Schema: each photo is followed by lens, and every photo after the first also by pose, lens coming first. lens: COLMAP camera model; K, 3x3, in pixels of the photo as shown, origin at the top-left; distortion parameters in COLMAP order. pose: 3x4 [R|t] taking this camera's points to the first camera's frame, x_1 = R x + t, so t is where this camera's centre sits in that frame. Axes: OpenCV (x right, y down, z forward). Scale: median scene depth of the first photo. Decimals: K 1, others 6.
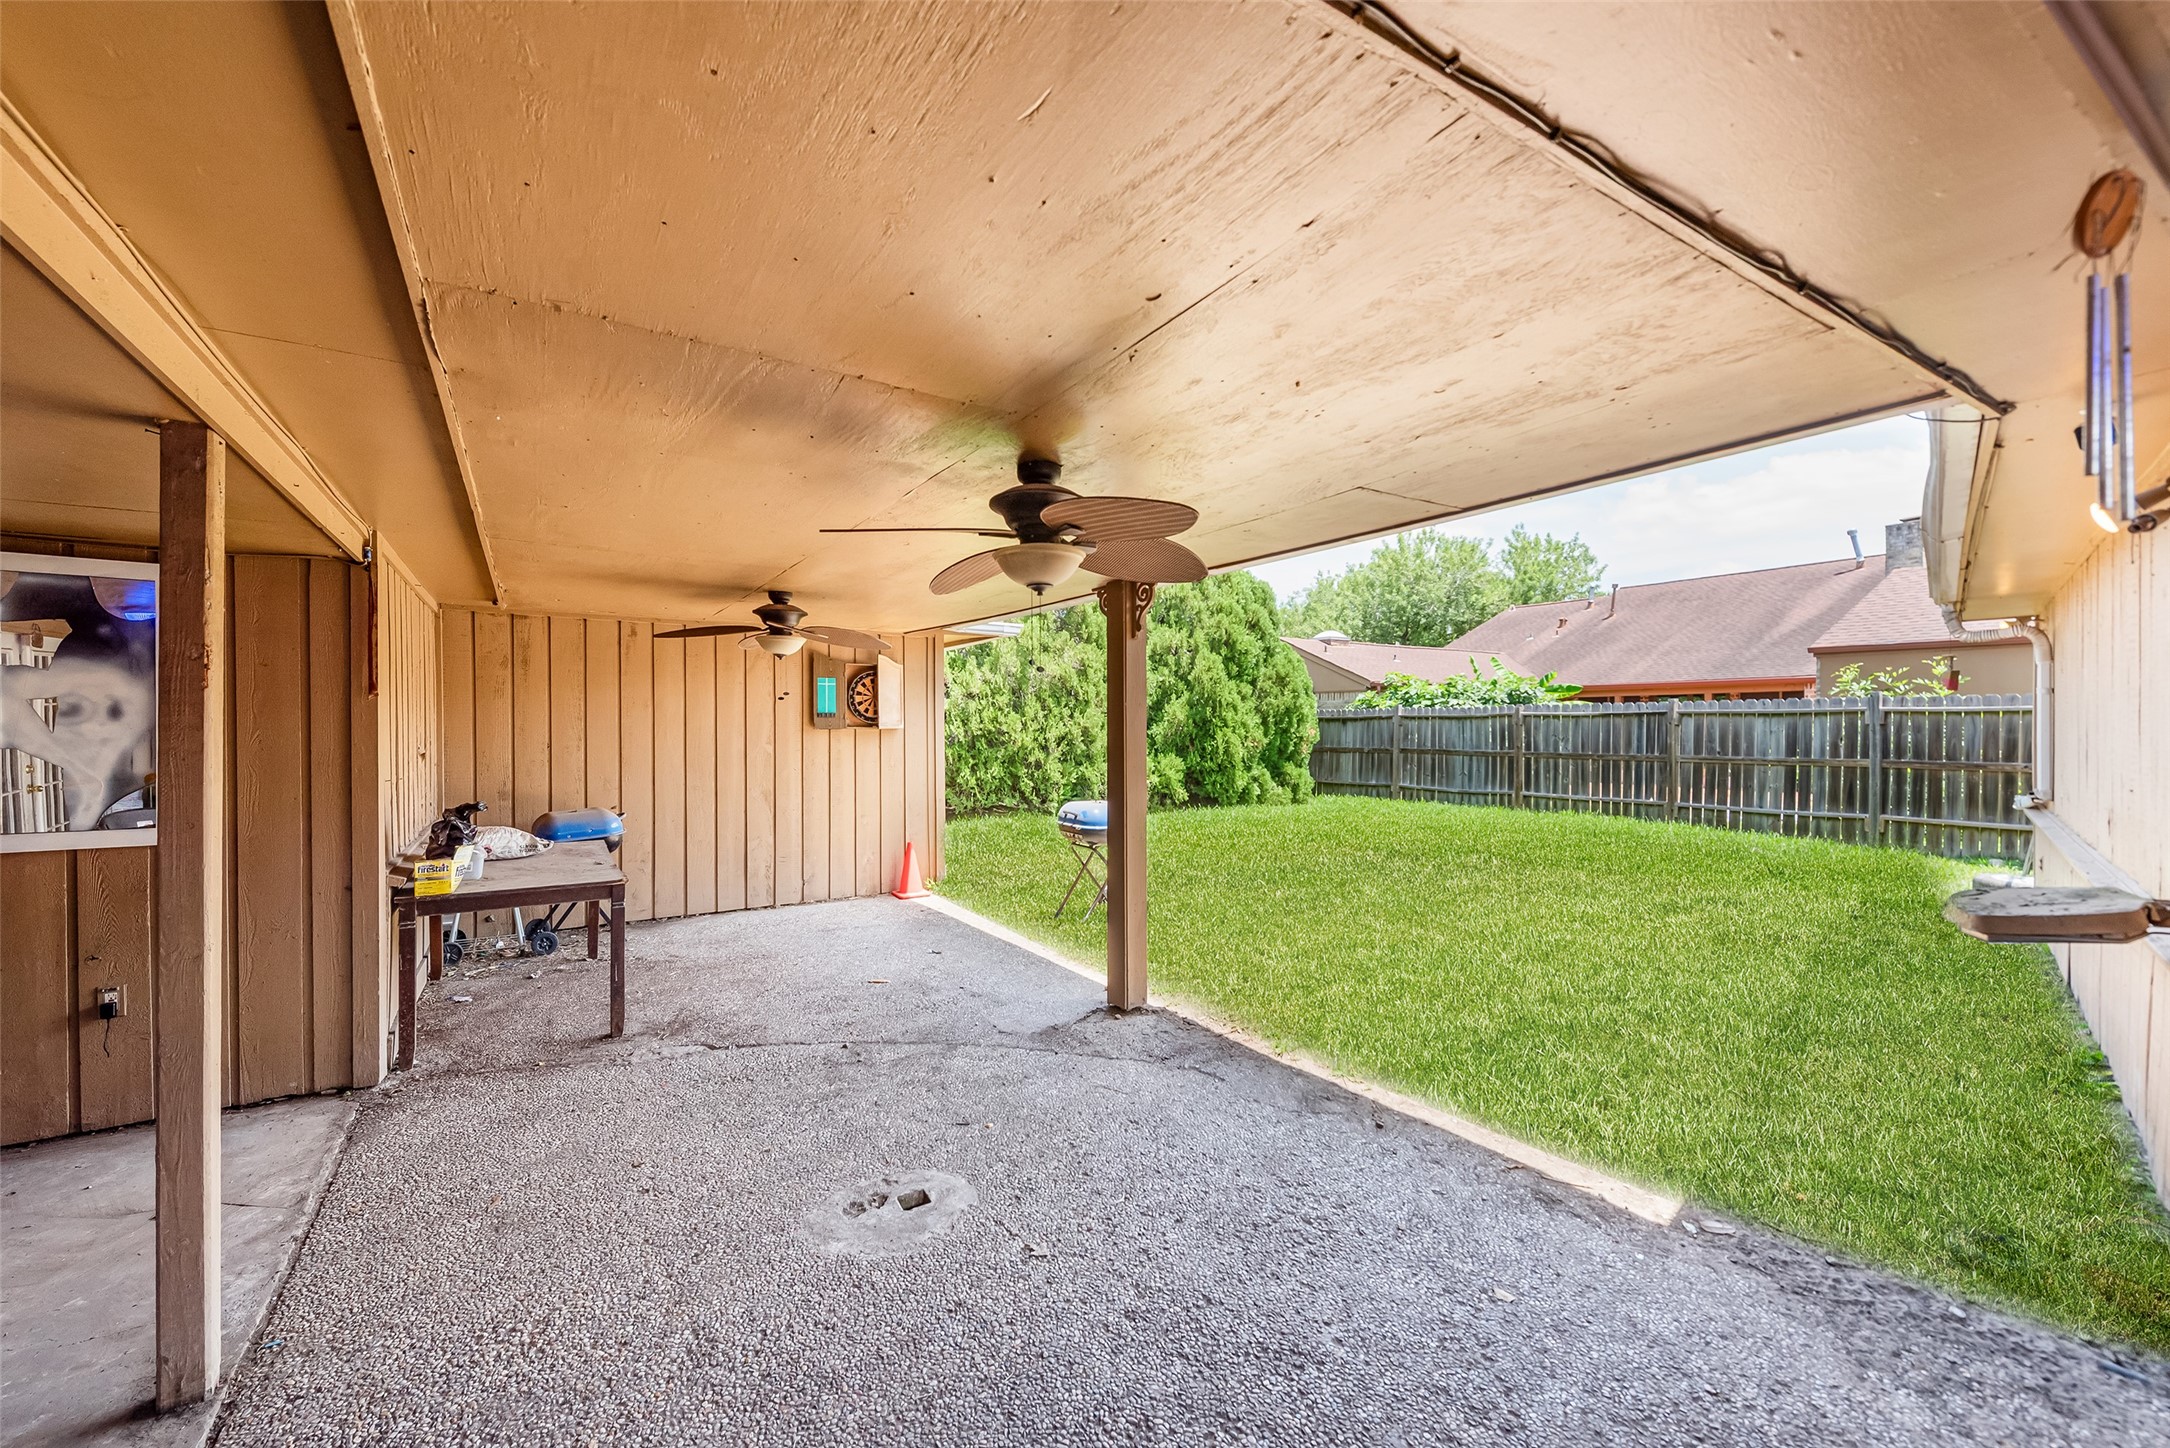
lens RADIAL K [[878.6, 0, 1073.3], [0, 878.6, 733.3], [0, 0, 1]] dist [0.003123, -0.000110]
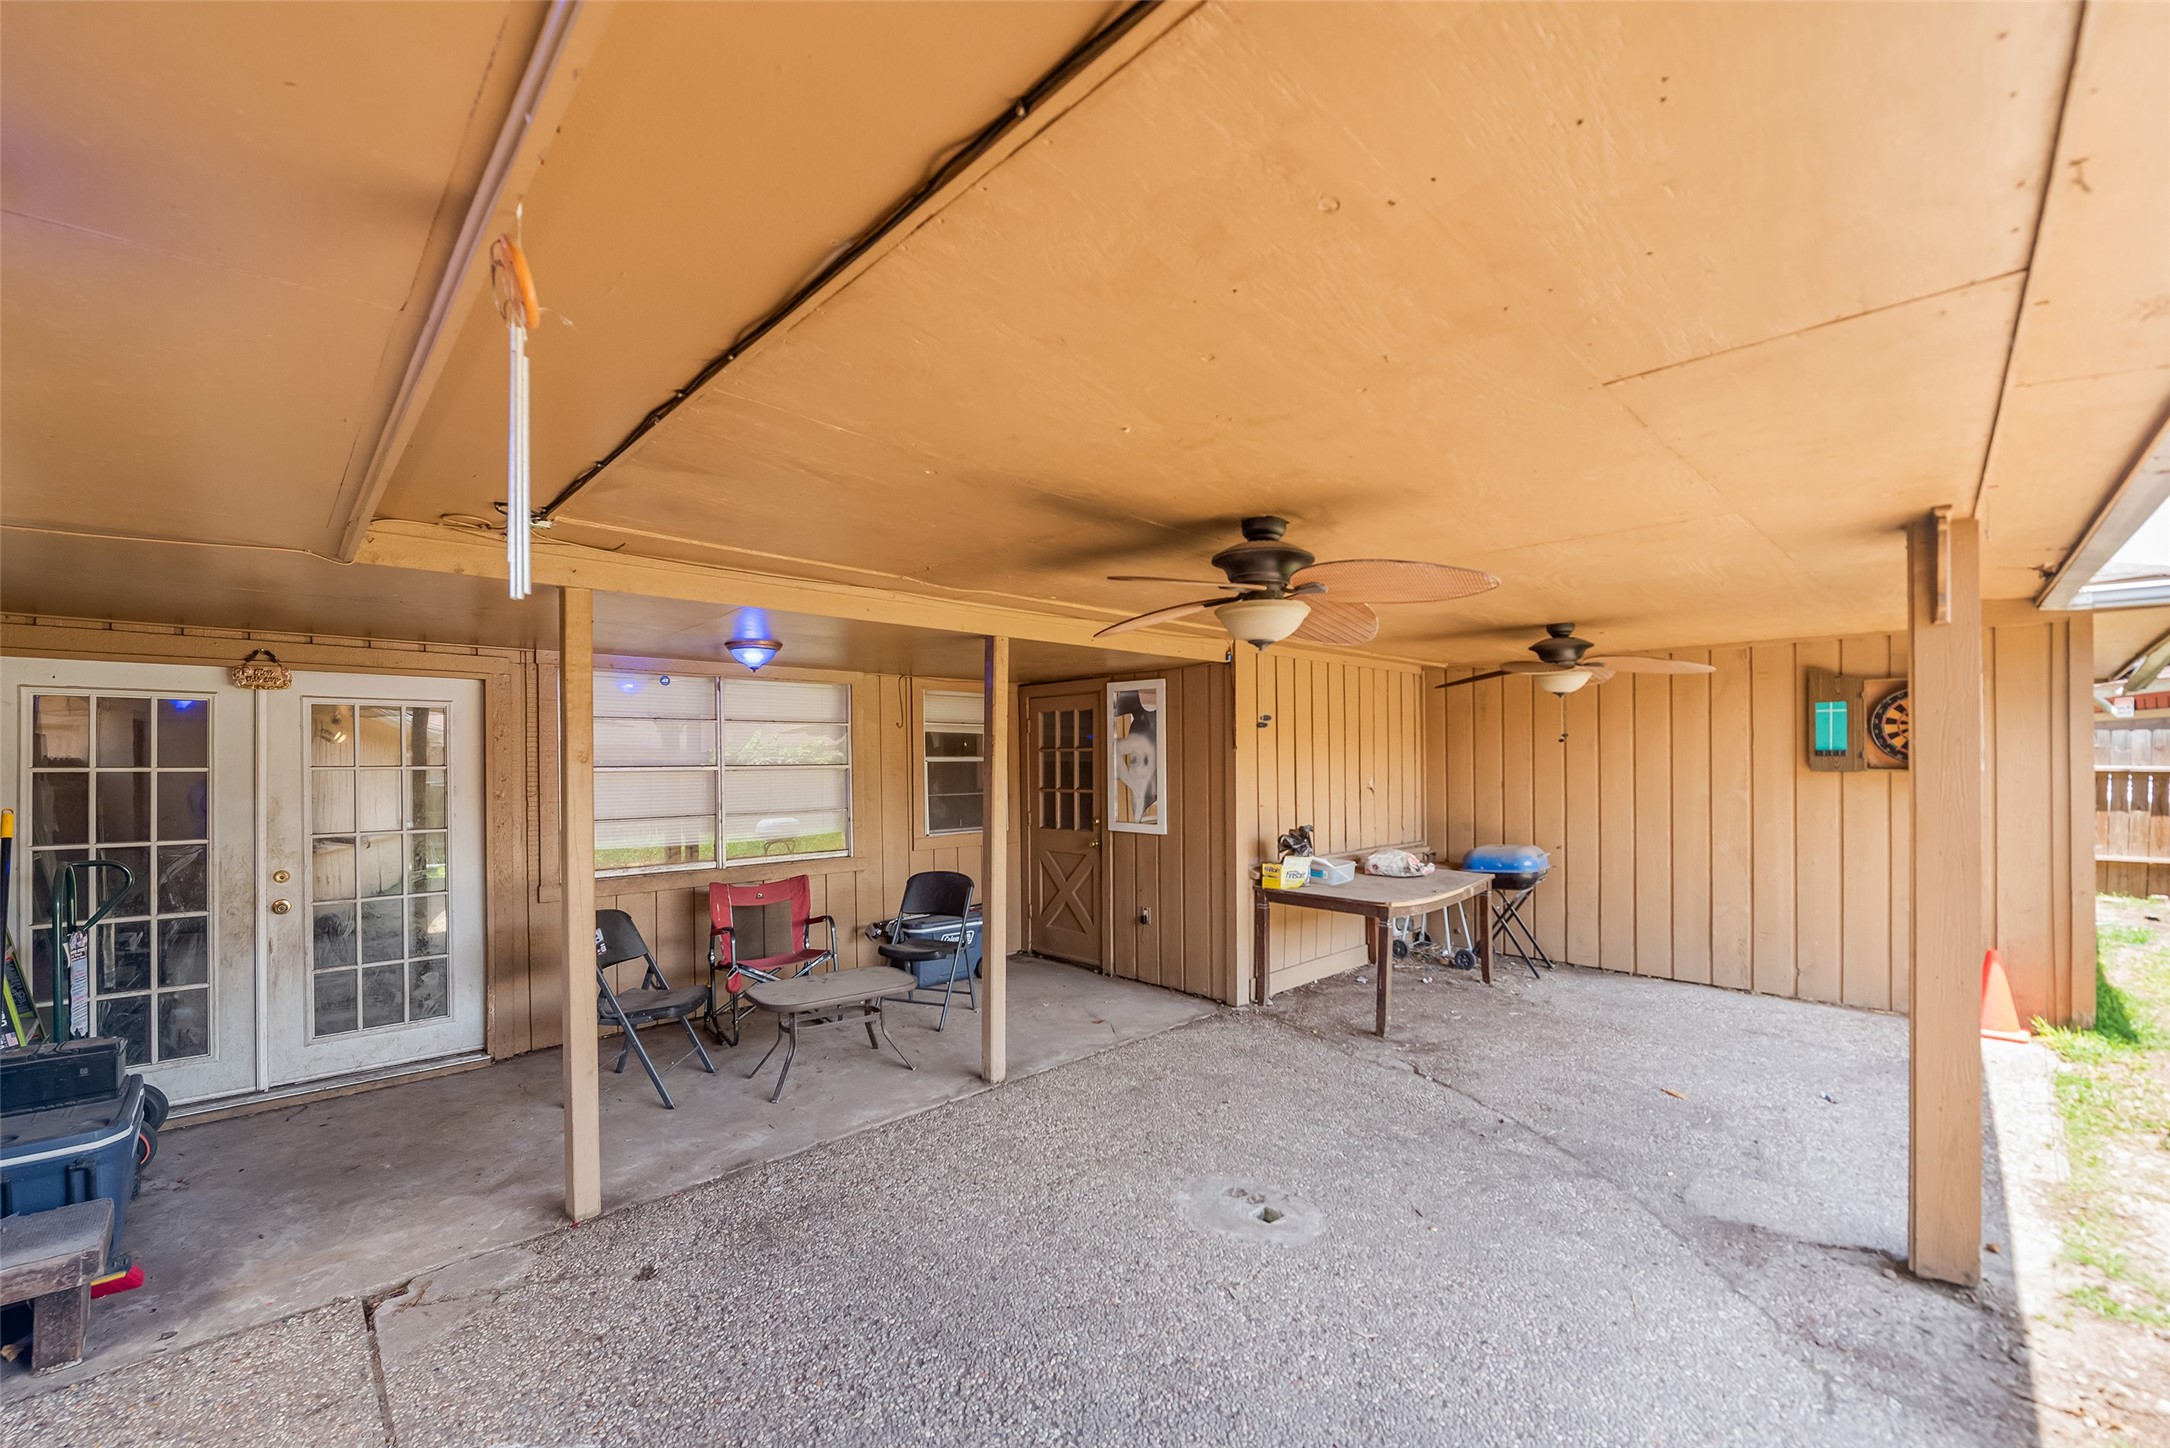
lens RADIAL K [[878.6, 0, 1022.7], [0, 878.6, 760.7], [0, 0, 1]] dist [0.001255, -0.007325]
pose [[0.156504, 0.002640, -0.987674, 0.556302], [-0.003862, 0.999990, 0.002061, -0.021357], [0.987670, 0.003492, 0.156513, 0.348516]]
